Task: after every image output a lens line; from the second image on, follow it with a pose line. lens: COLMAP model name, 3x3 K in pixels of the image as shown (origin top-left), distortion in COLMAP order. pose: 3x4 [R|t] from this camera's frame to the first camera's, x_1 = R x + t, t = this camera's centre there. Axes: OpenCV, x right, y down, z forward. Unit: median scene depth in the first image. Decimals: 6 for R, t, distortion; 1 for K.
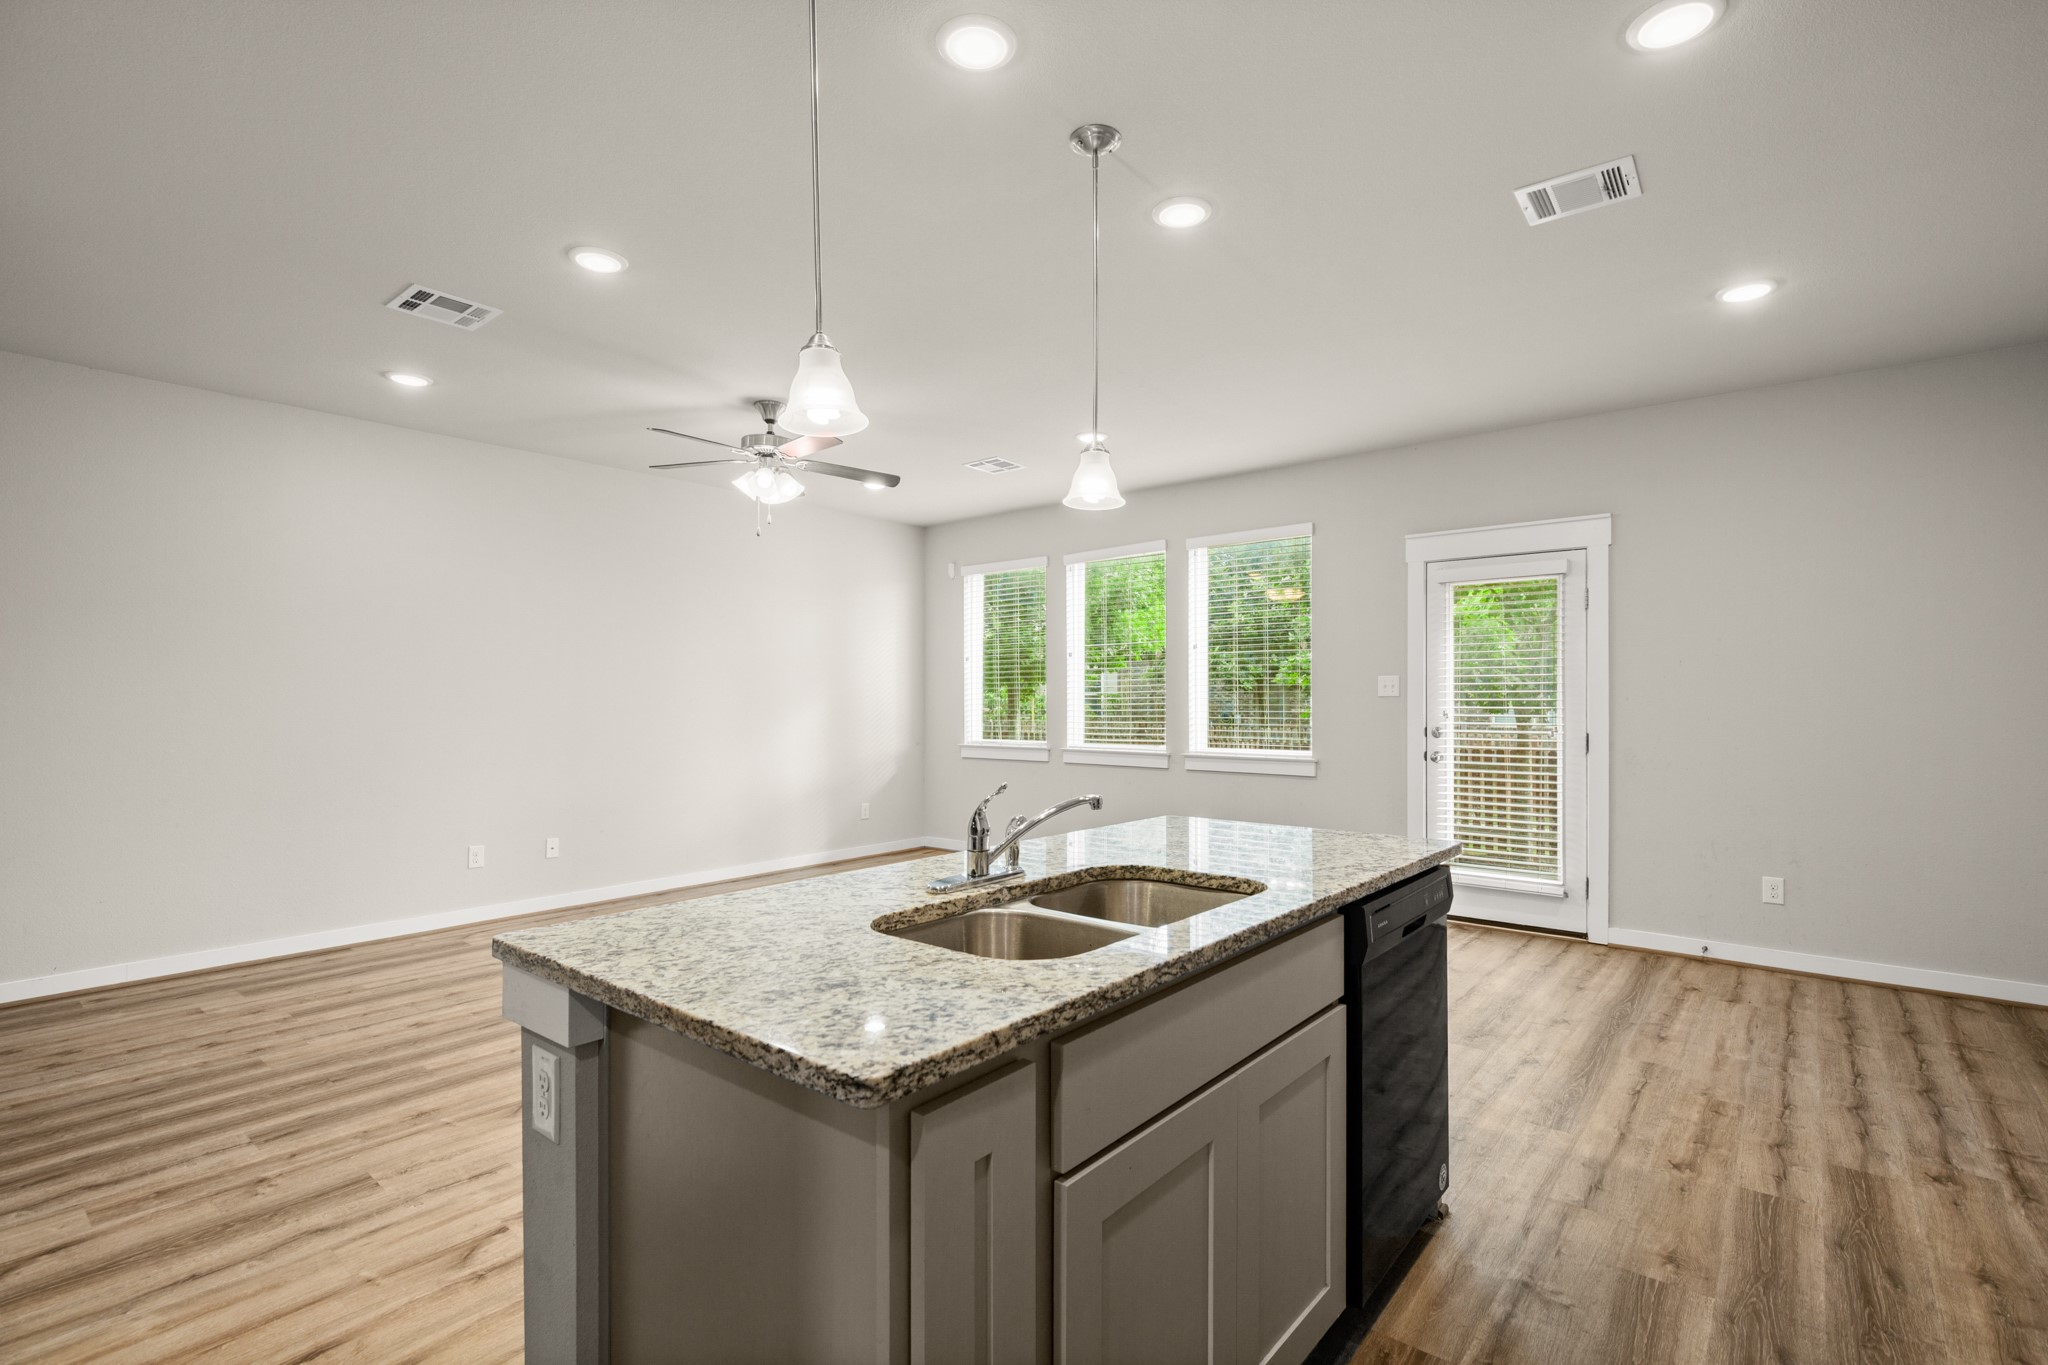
lens RADIAL K [[935.0, 0, 1034.6], [0, 935.0, 693.7], [0, 0, 1]] dist [0.001132, 0.000354]
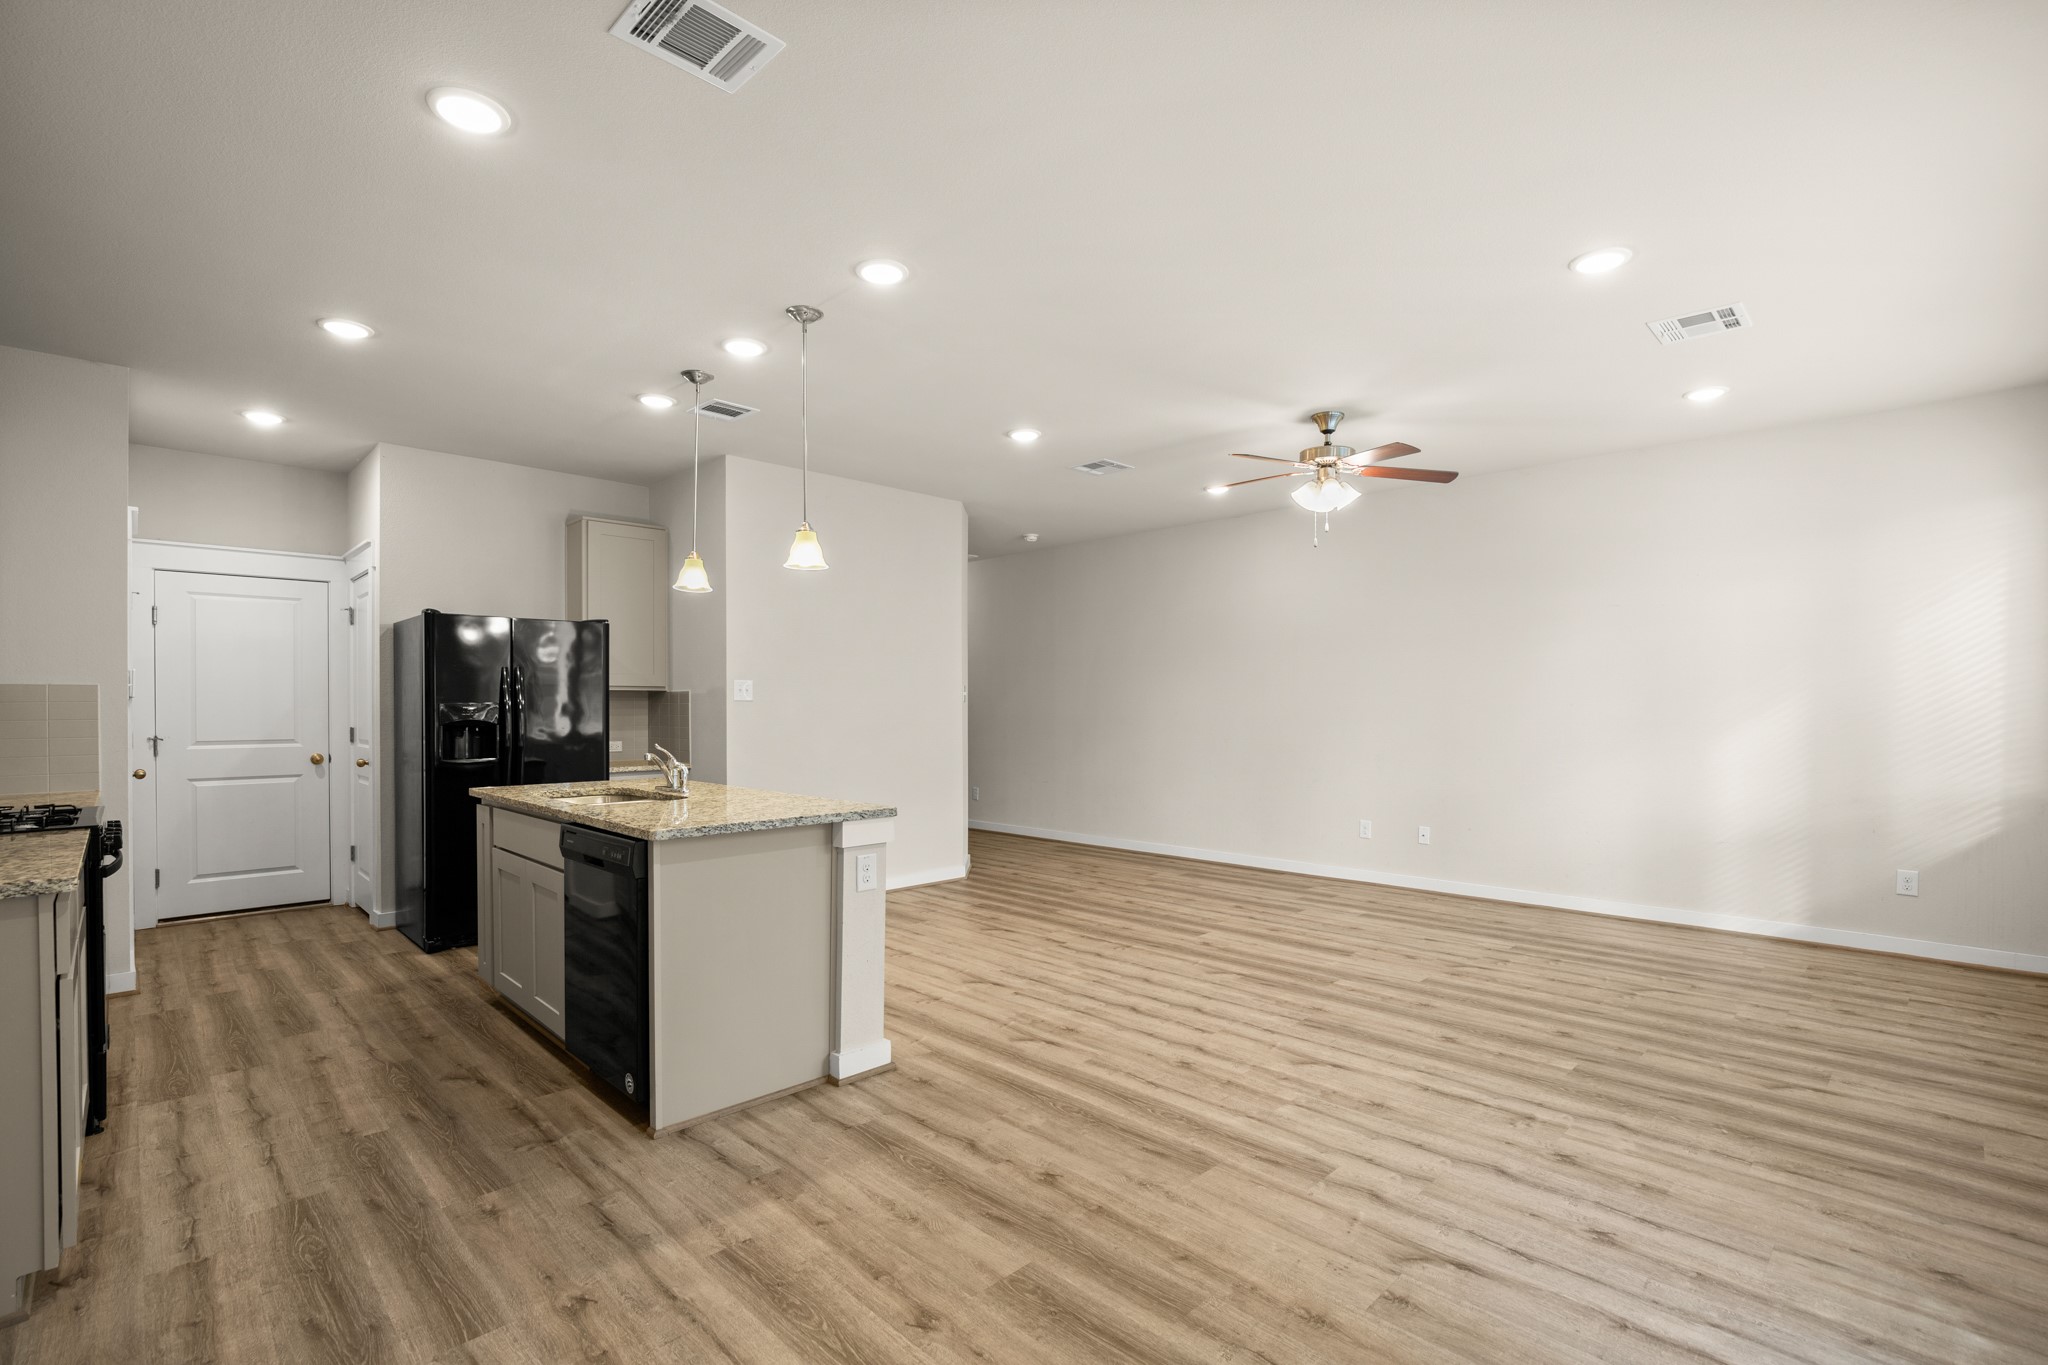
lens RADIAL K [[935.0, 0, 1044.9], [0, 935.0, 715.9], [0, 0, 1]] dist [0.001132, 0.000354]
pose [[-0.095718, 0.011993, -0.995336, 0.994345], [0.008028, 0.999904, 0.011276, 0.006981], [0.995376, -0.006912, -0.095805, 1.022750]]
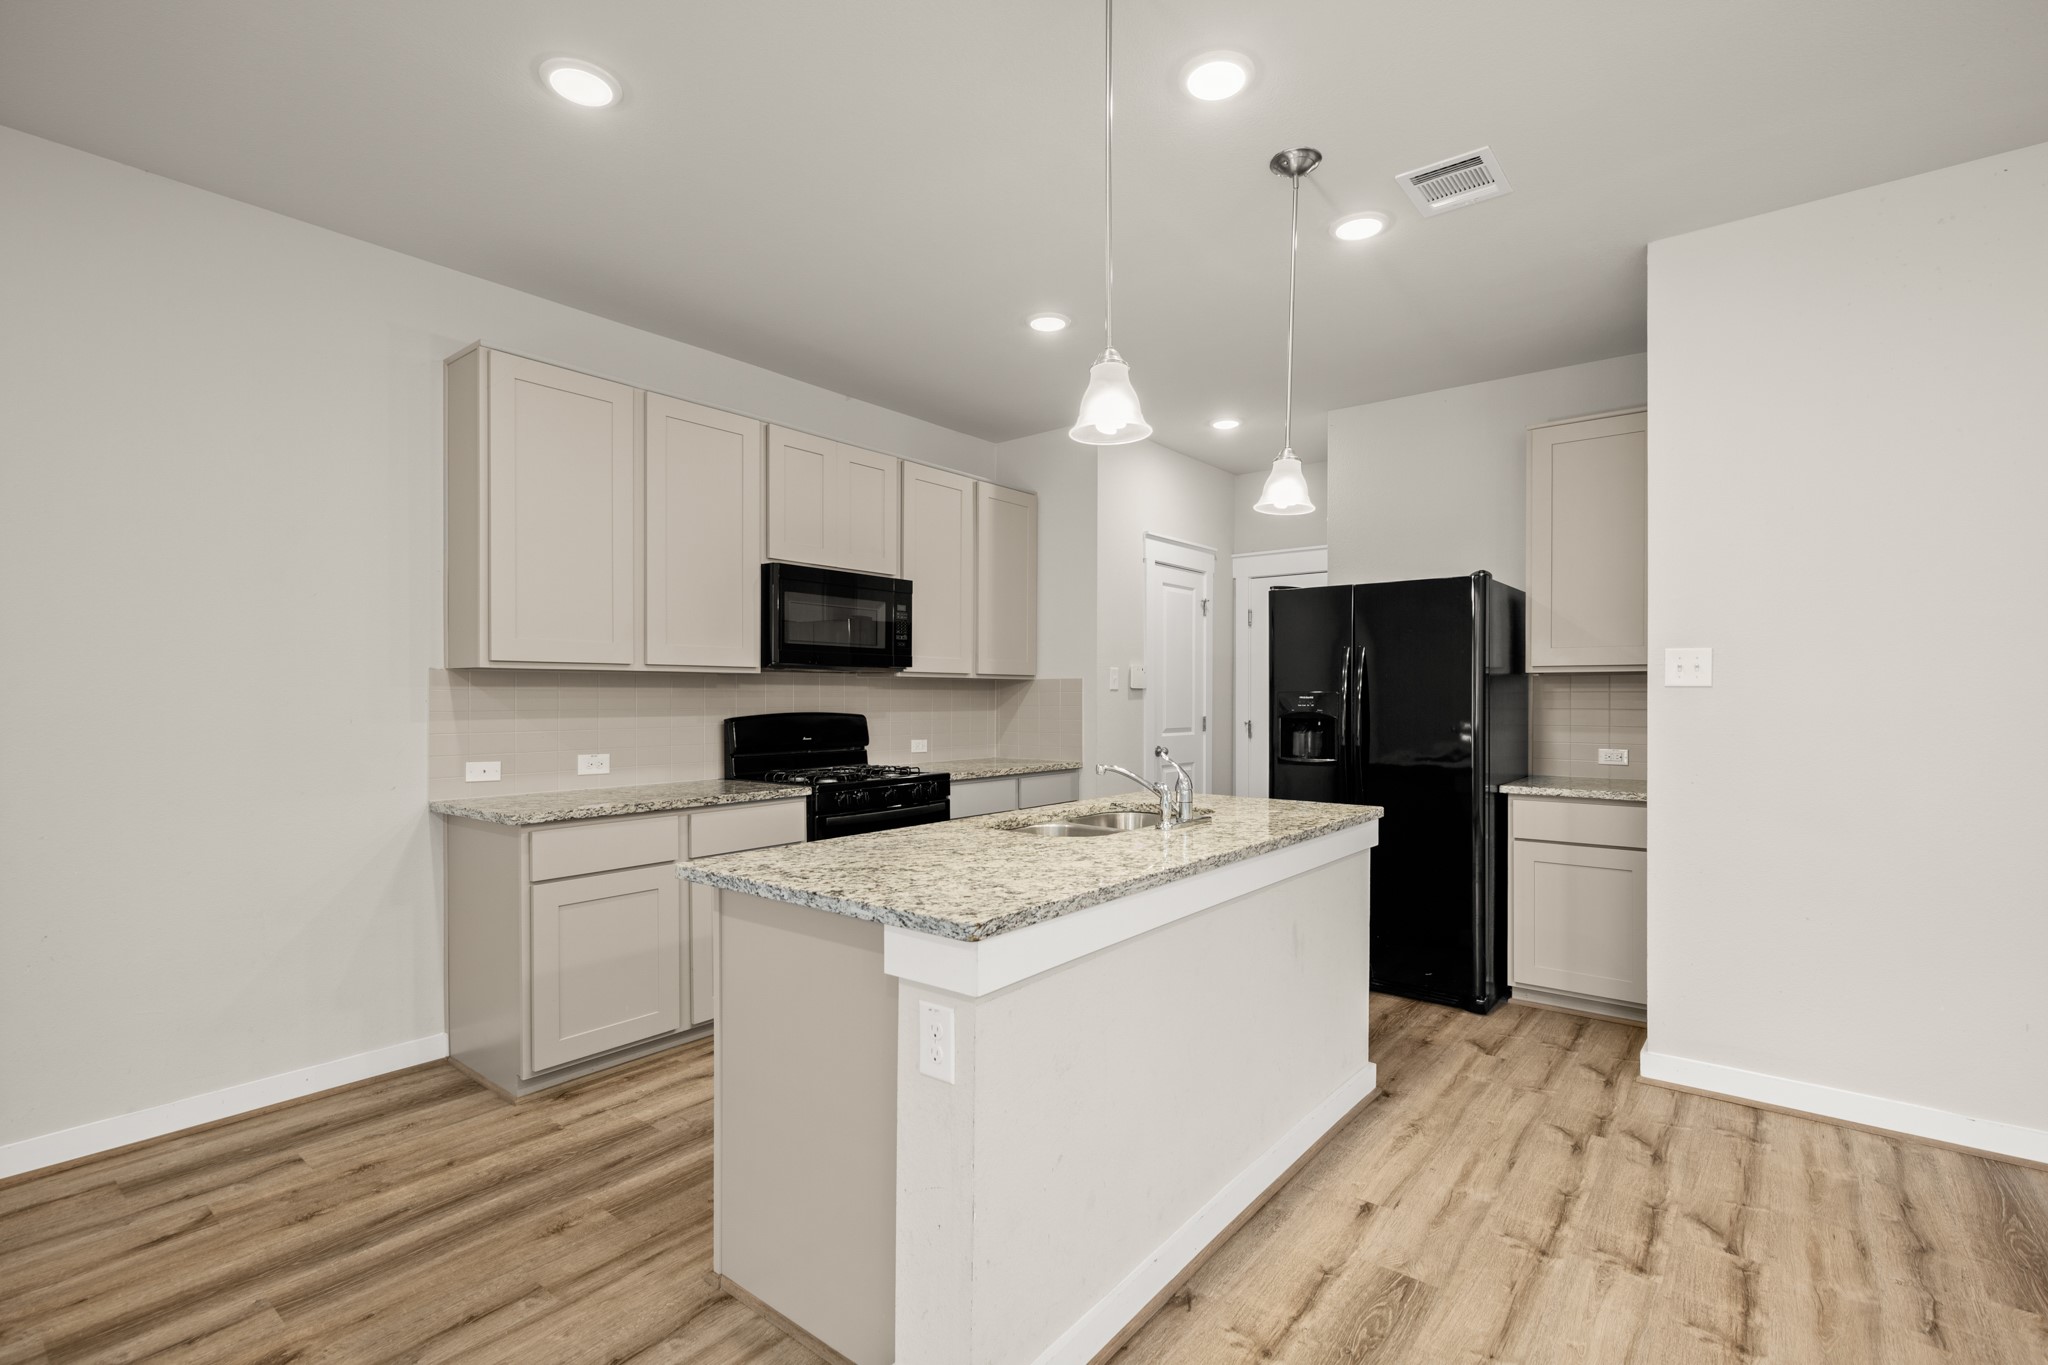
lens RADIAL K [[935.0, 0, 1043.9], [0, 935.0, 699.4], [0, 0, 1]] dist [0.001132, 0.000354]
pose [[-0.999891, 0.002037, -0.014644, 0.089305], [0.002074, 0.999995, -0.002513, 0.008032], [0.014639, -0.002543, -0.999890, 1.197790]]
